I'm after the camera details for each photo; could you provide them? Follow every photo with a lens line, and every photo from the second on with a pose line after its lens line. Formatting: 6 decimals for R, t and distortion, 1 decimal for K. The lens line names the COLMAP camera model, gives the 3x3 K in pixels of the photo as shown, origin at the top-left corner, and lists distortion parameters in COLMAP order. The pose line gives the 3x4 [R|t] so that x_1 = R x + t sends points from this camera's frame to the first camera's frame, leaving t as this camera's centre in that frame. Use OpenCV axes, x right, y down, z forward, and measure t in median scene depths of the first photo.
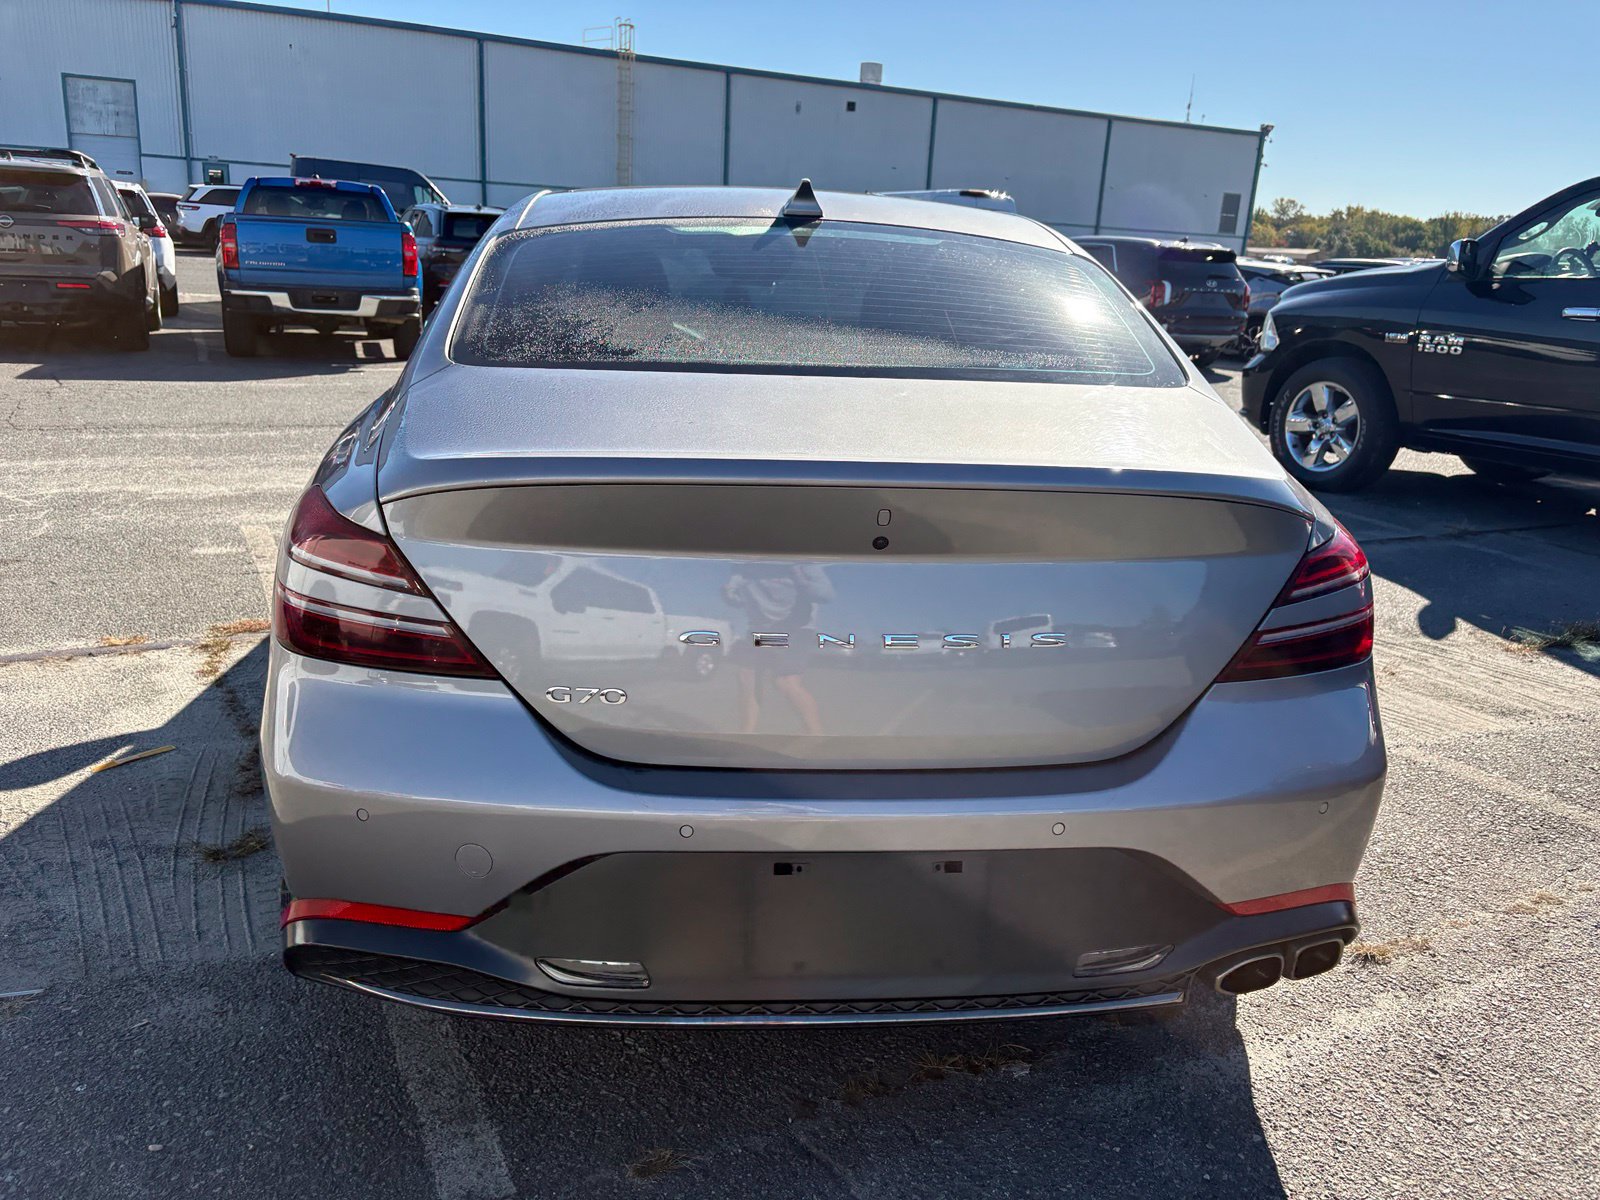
lens RADIAL K [[1216.6, 0, 800.2], [0, 1216.6, 598.2], [0, 0, 1]] dist [0.052390, -0.056659]
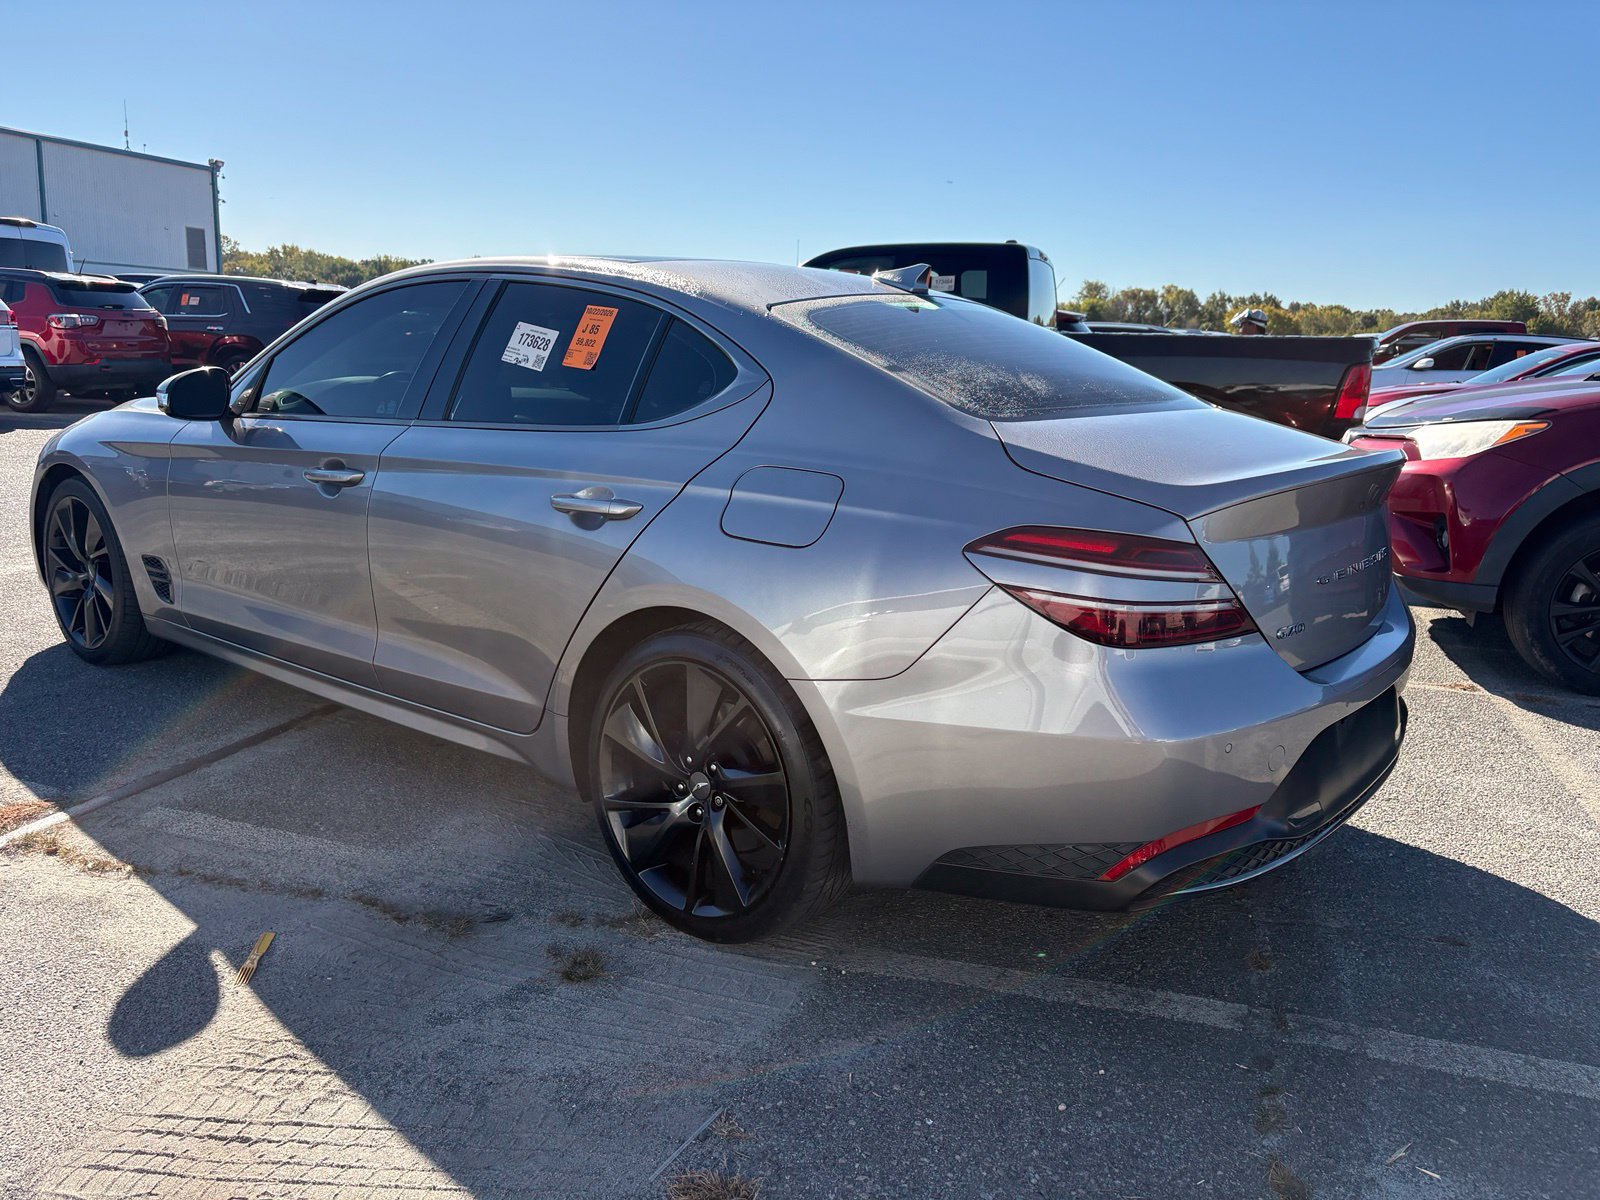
lens RADIAL K [[1216.6, 0, 796.1], [0, 1216.6, 611.1], [0, 0, 1]] dist [0.052390, -0.056659]
pose [[0.700189, -0.171474, 0.693059, -0.435894], [0.184116, 0.981264, 0.056771, -0.037185], [-0.689809, 0.087852, 0.718642, 0.093756]]
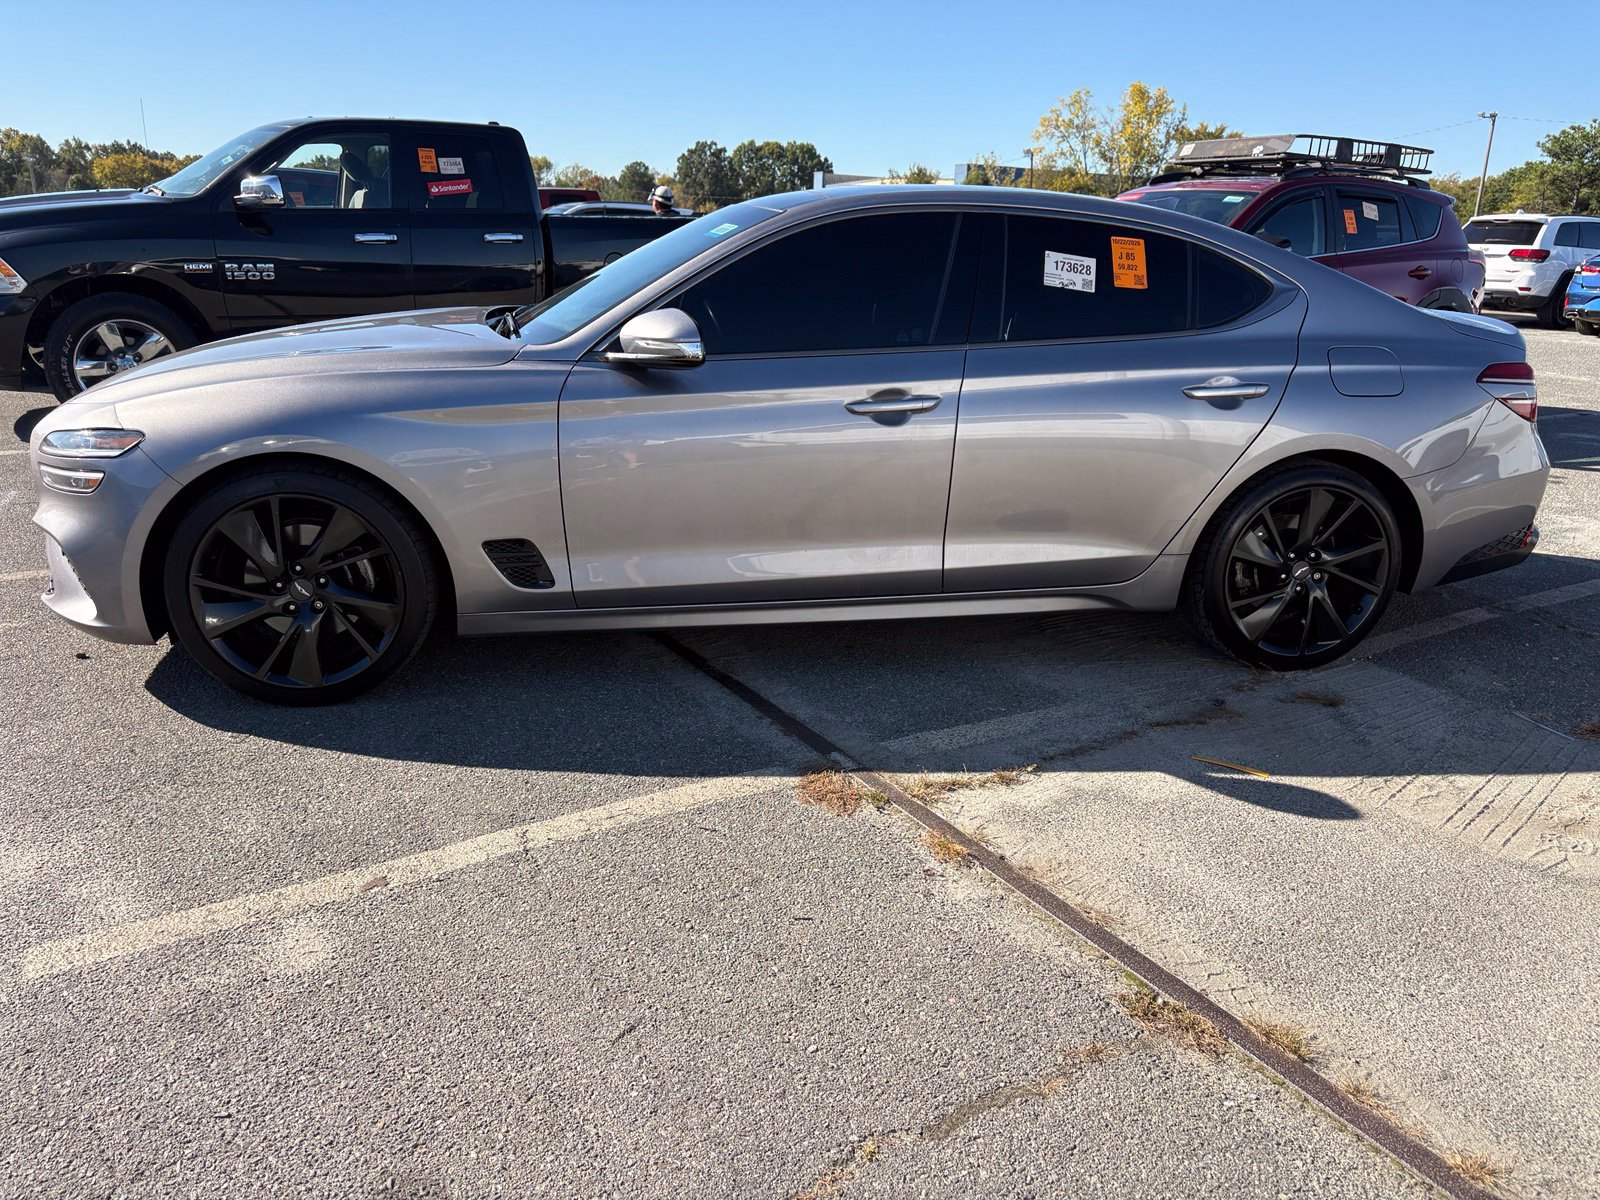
lens RADIAL K [[1216.6, 0, 812.0], [0, 1216.6, 592.8], [0, 0, 1]] dist [0.052390, -0.056659]
pose [[-0.073287, -0.326515, 0.942347, -0.772158], [0.241829, 0.910870, 0.334416, -0.230501], [-0.967547, 0.252395, 0.012206, 0.695825]]
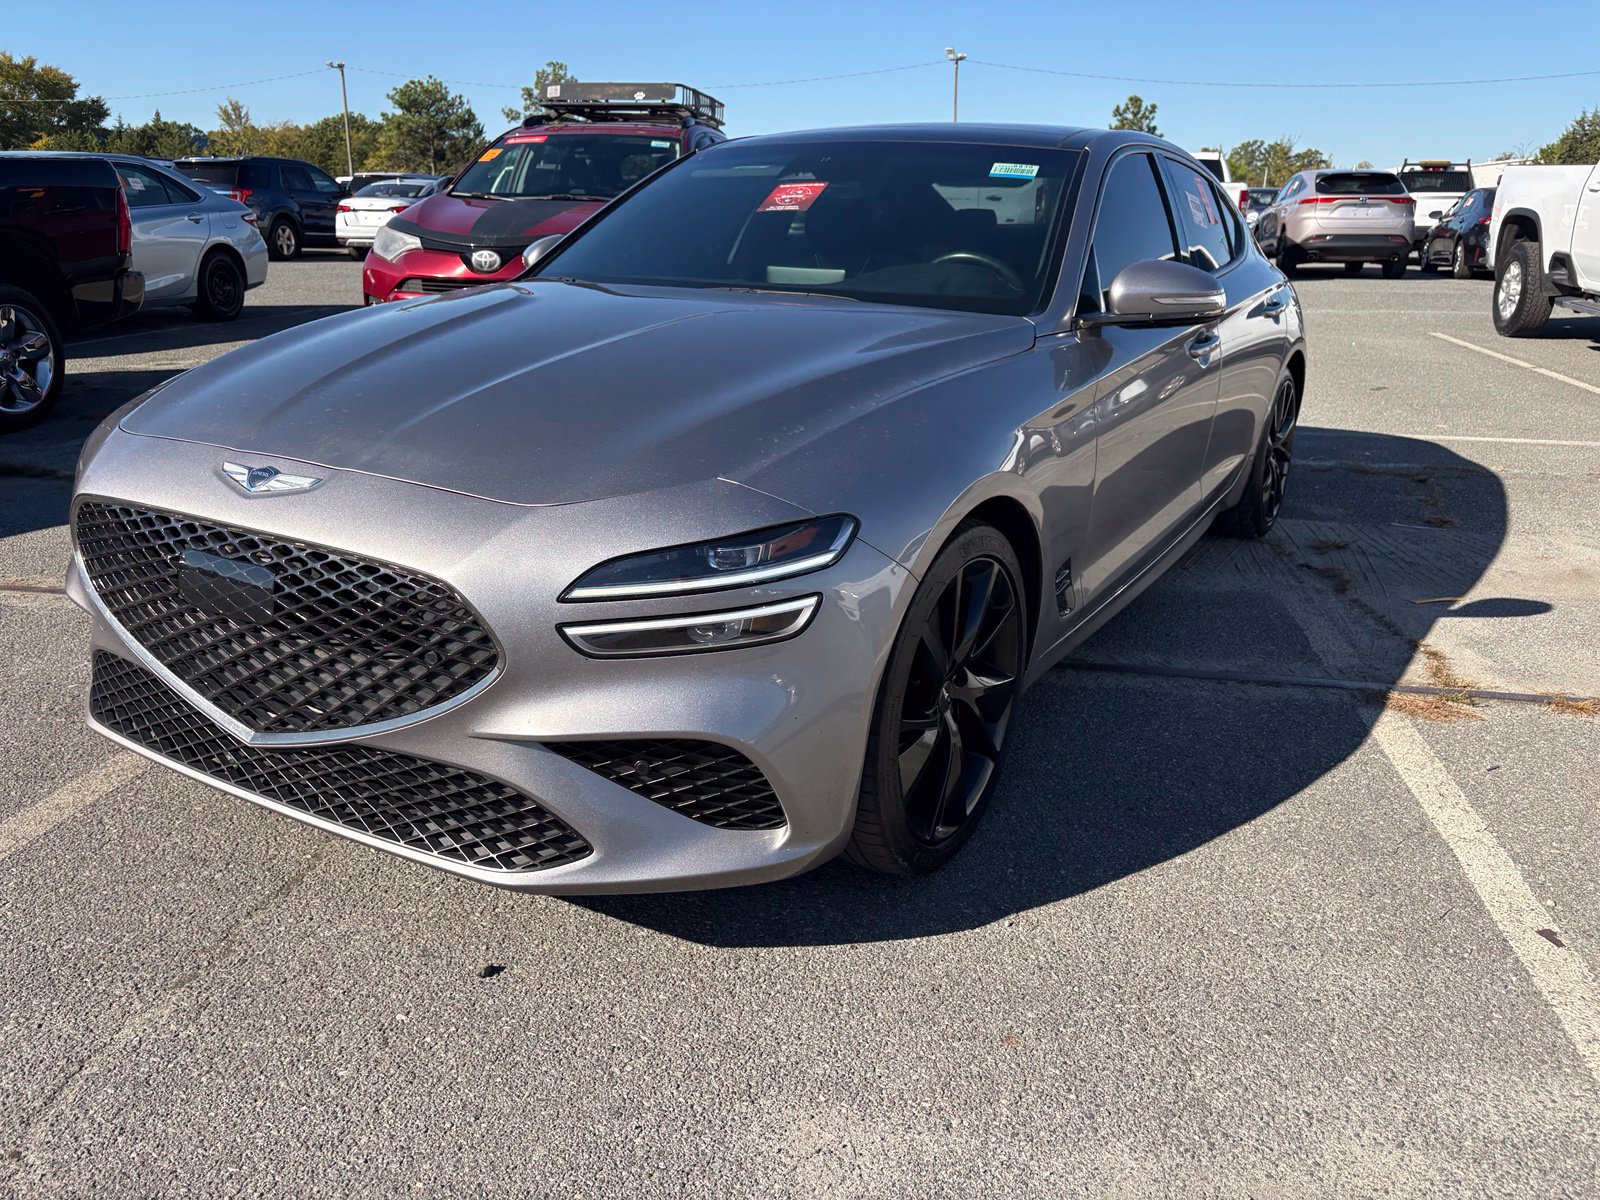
lens RADIAL K [[1216.6, 0, 801.2], [0, 1216.6, 601.5], [0, 0, 1]] dist [0.052390, -0.056659]
pose [[-0.801329, -0.236550, 0.549469, -0.385990], [0.114231, 0.841095, 0.528688, -0.339916], [-0.587216, 0.486419, -0.646972, 1.204905]]
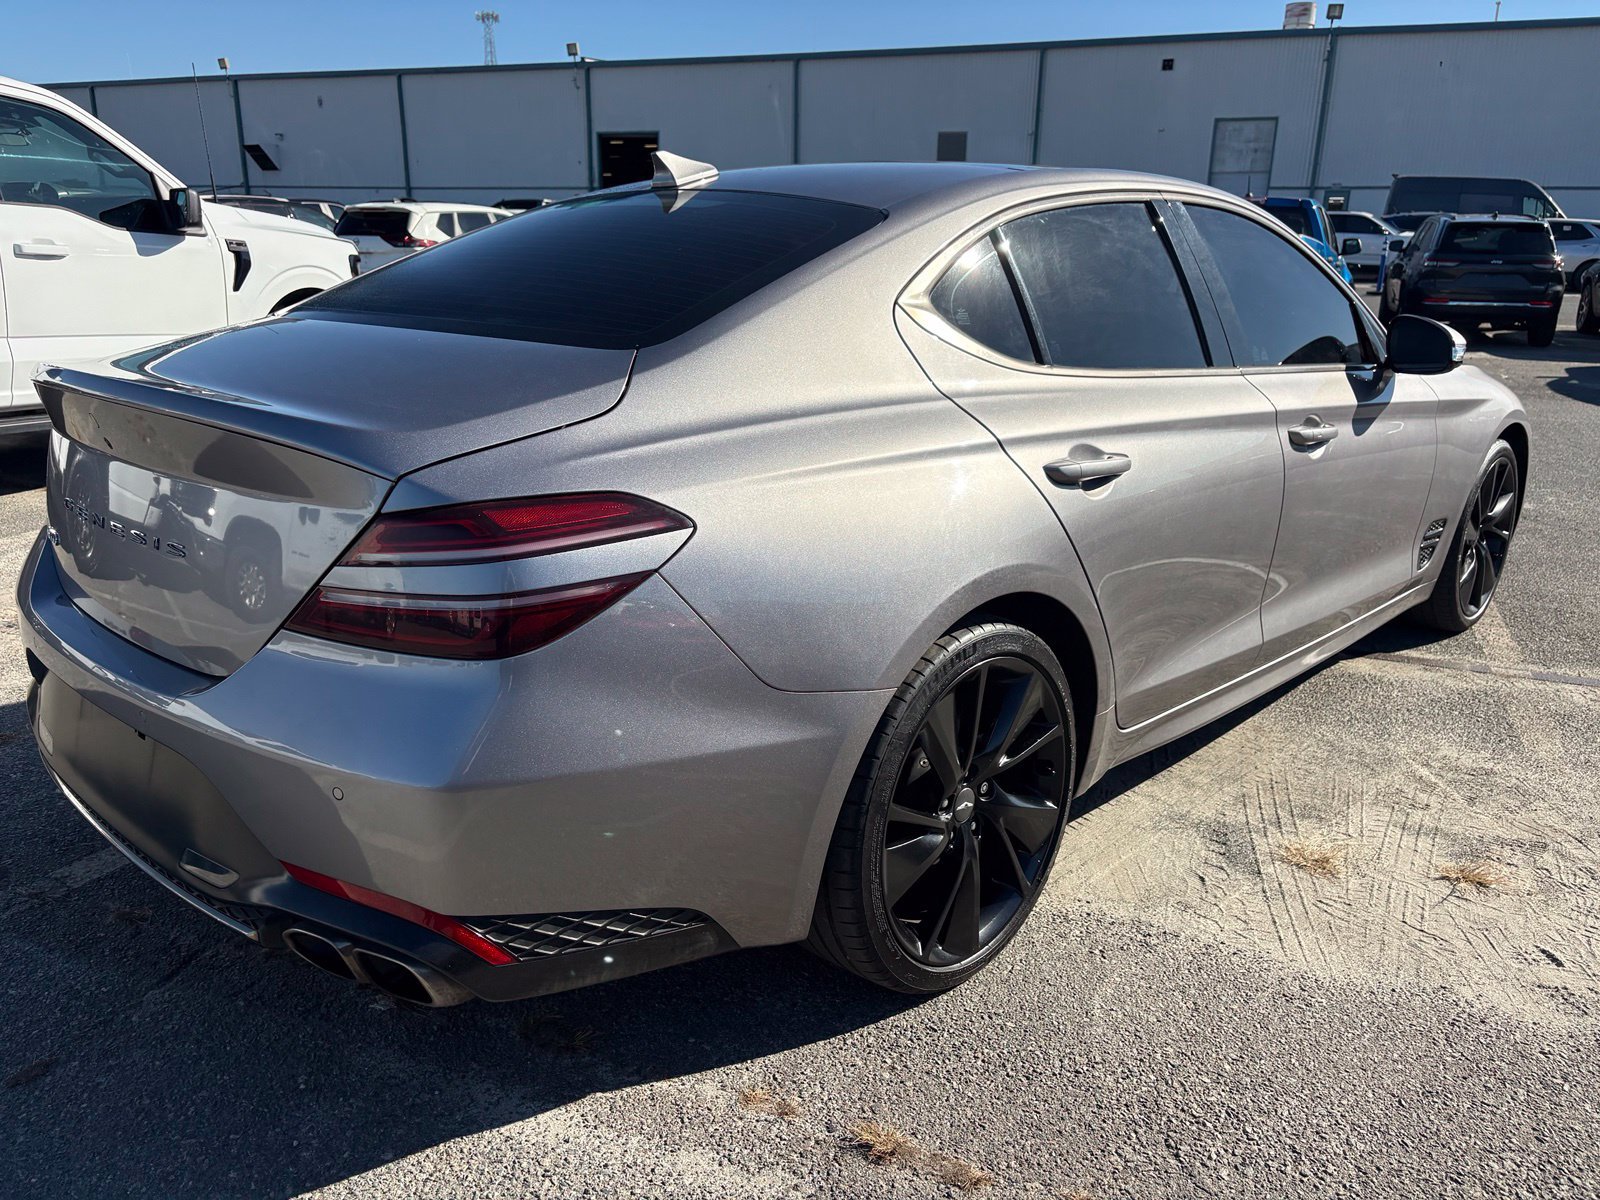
lens RADIAL K [[1216.6, 0, 796.3], [0, 1216.6, 591.1], [0, 0, 1]] dist [0.052390, -0.056659]
pose [[0.646683, 0.171638, -0.743196, 0.396877], [-0.190677, 0.979795, 0.060365, -0.030006], [0.738541, 0.102674, 0.666345, 0.192166]]
